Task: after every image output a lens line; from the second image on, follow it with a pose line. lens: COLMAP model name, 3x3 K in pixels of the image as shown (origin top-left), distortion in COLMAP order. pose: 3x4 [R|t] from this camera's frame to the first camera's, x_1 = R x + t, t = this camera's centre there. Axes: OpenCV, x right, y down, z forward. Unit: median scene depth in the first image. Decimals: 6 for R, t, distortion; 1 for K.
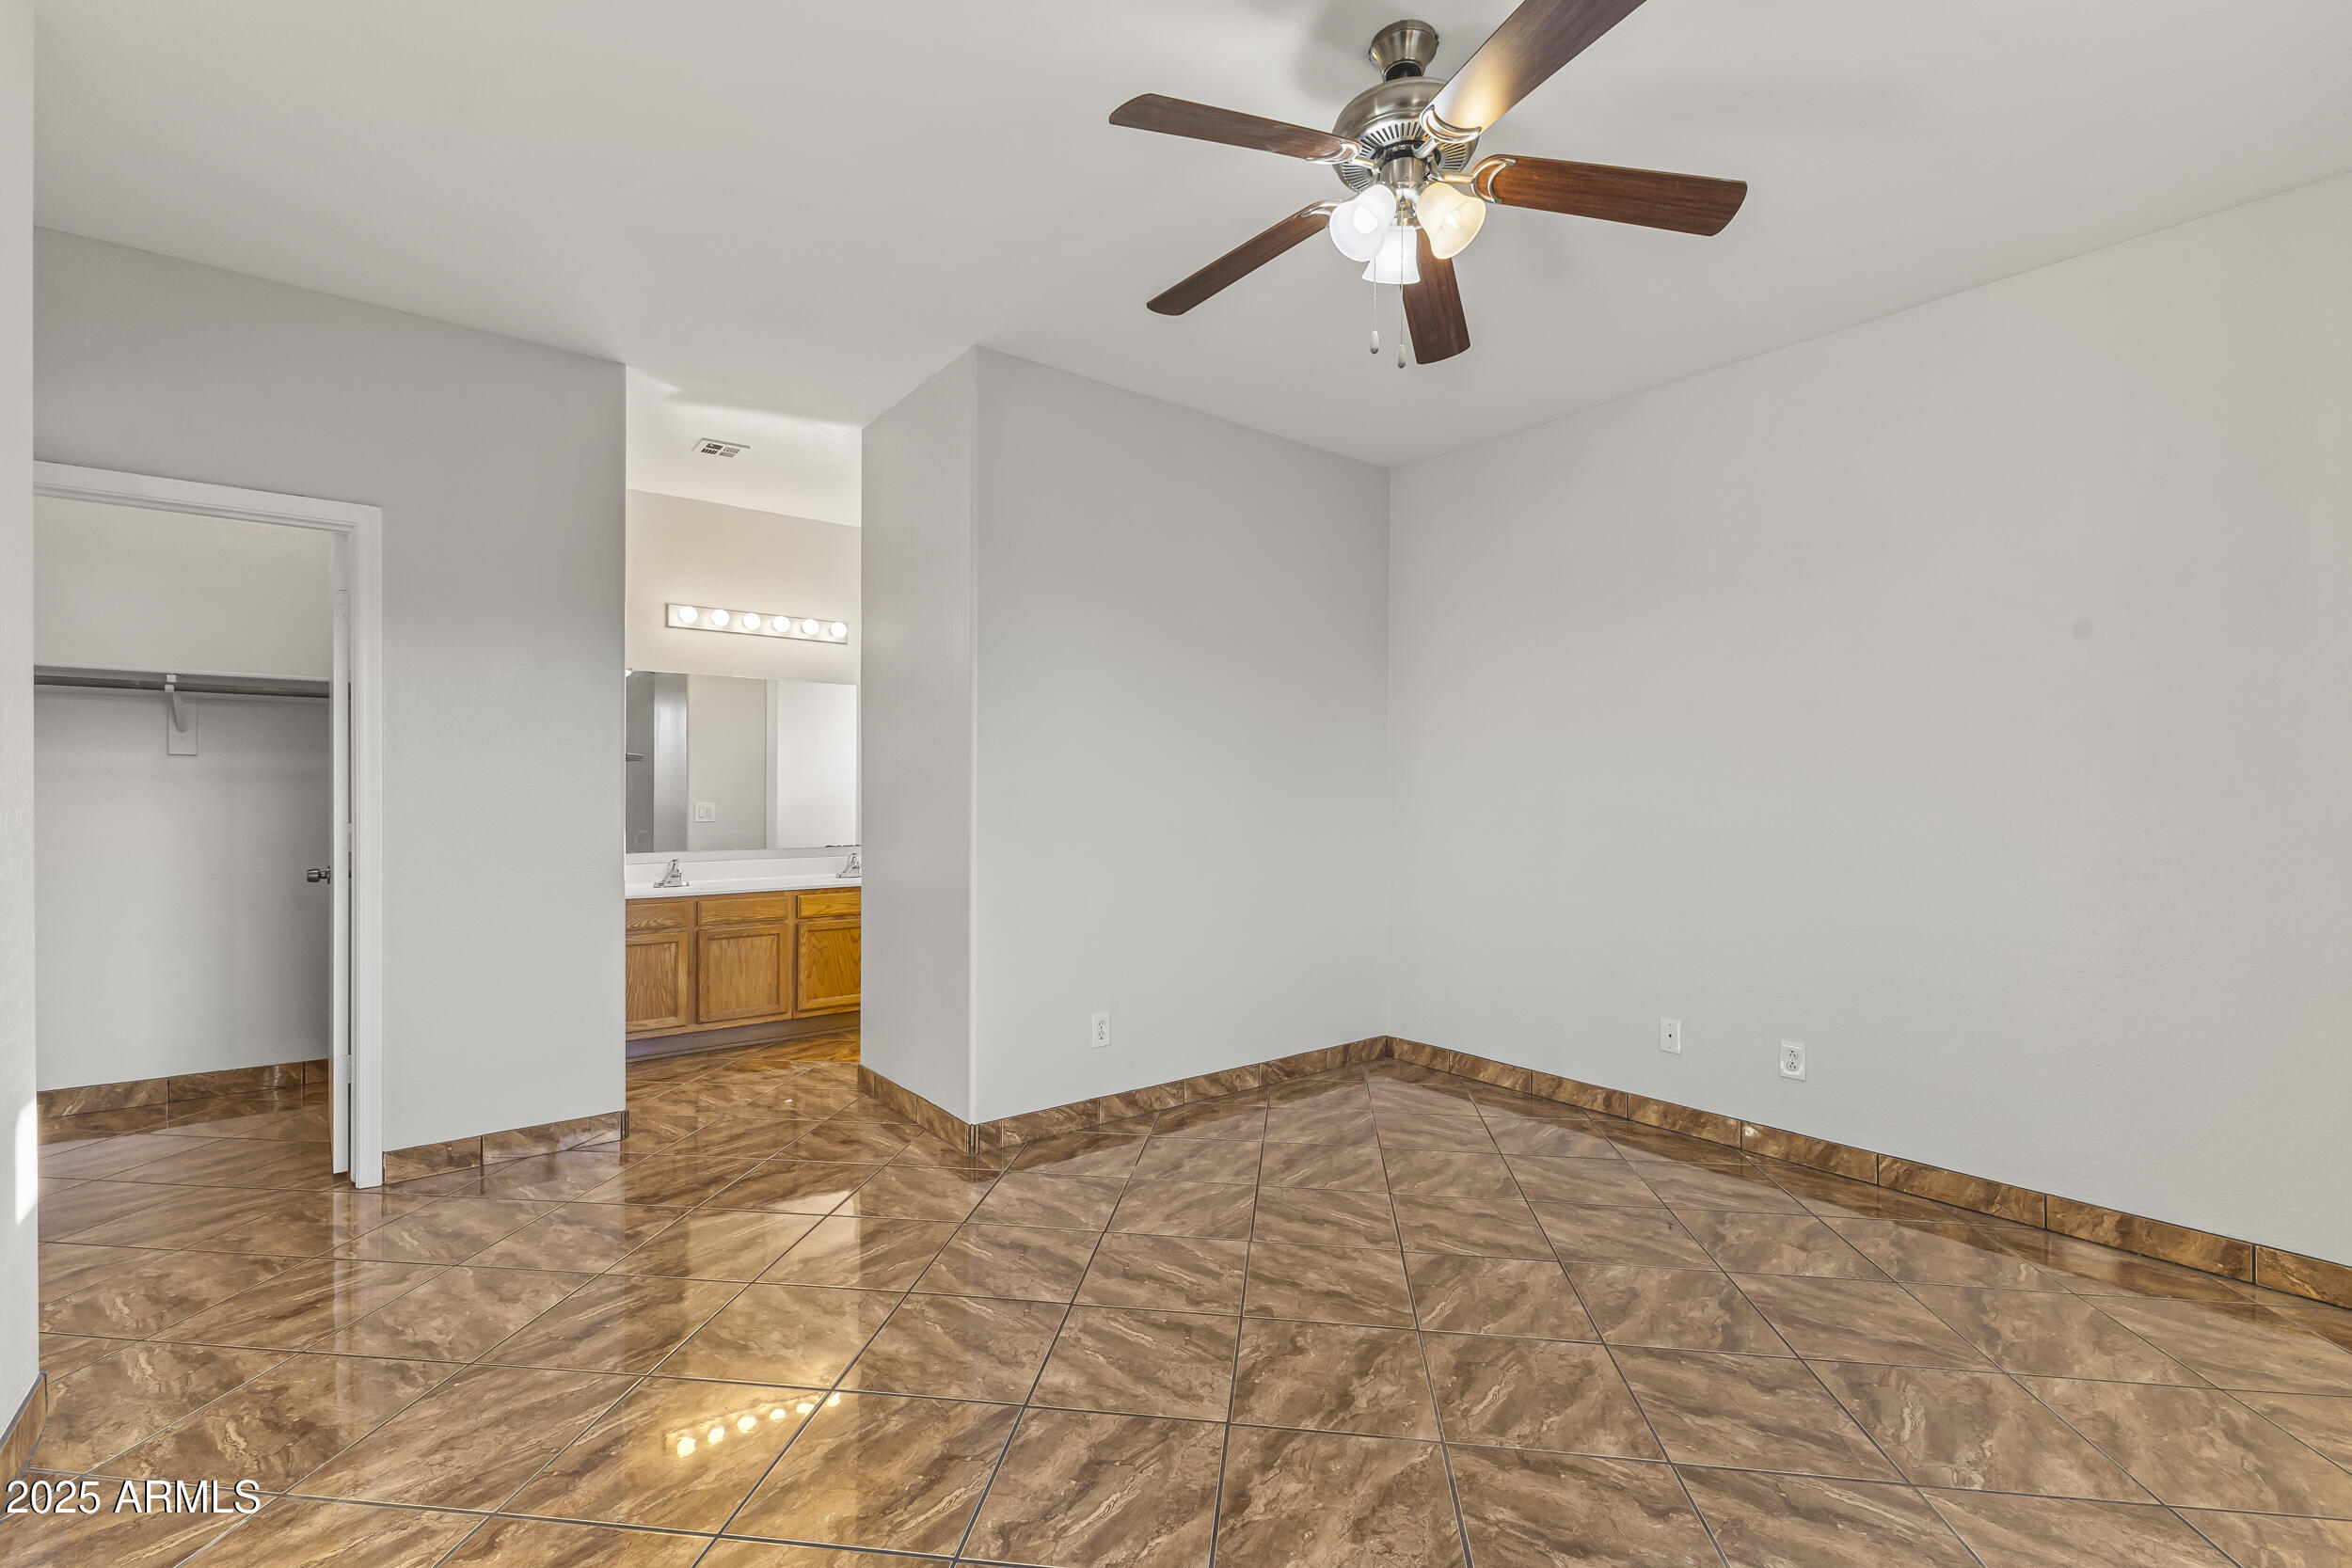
lens RADIAL K [[1012.3, 0, 1186.5], [0, 1012.3, 774.6], [0, 0, 1]] dist [0.000611, 0.000017]
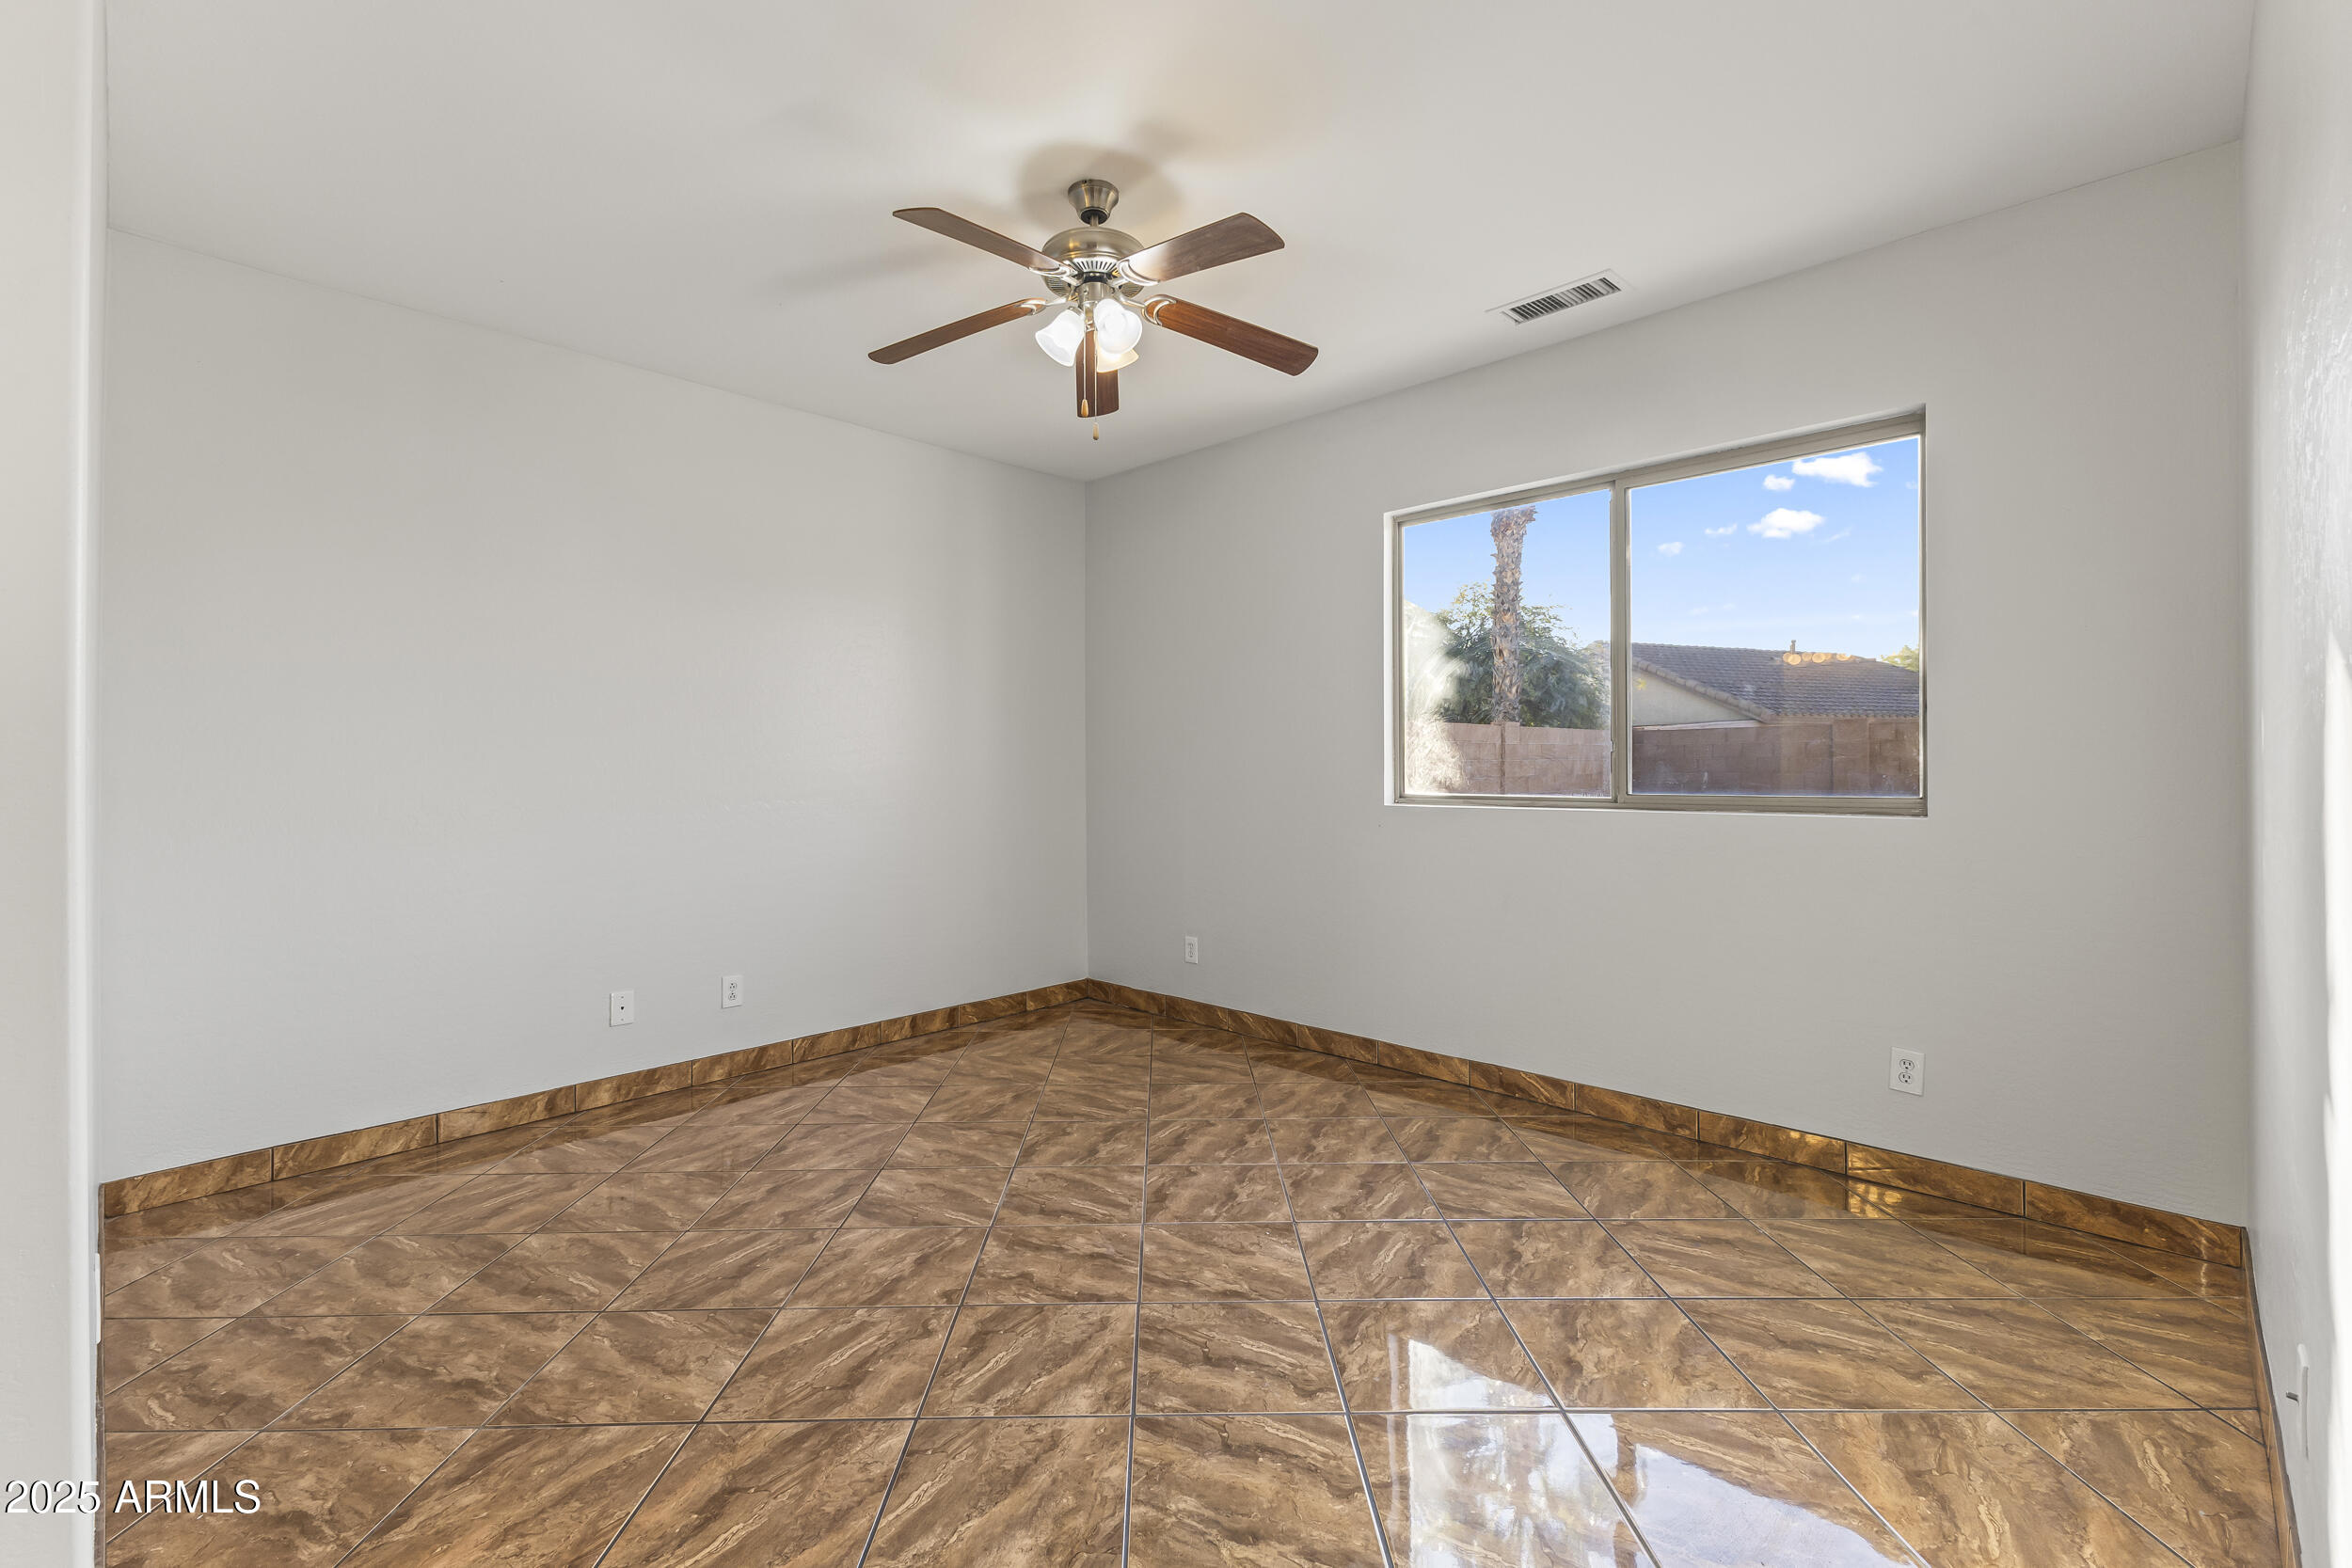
lens RADIAL K [[1012.3, 0, 1186.5], [0, 1012.3, 774.6], [0, 0, 1]] dist [0.000611, 0.000017]
pose [[-0.129223, -0.012624, 0.991535, -0.825820], [-0.010419, 0.999881, 0.011373, 0.013995], [-0.991561, -0.008861, -0.129339, 0.817178]]
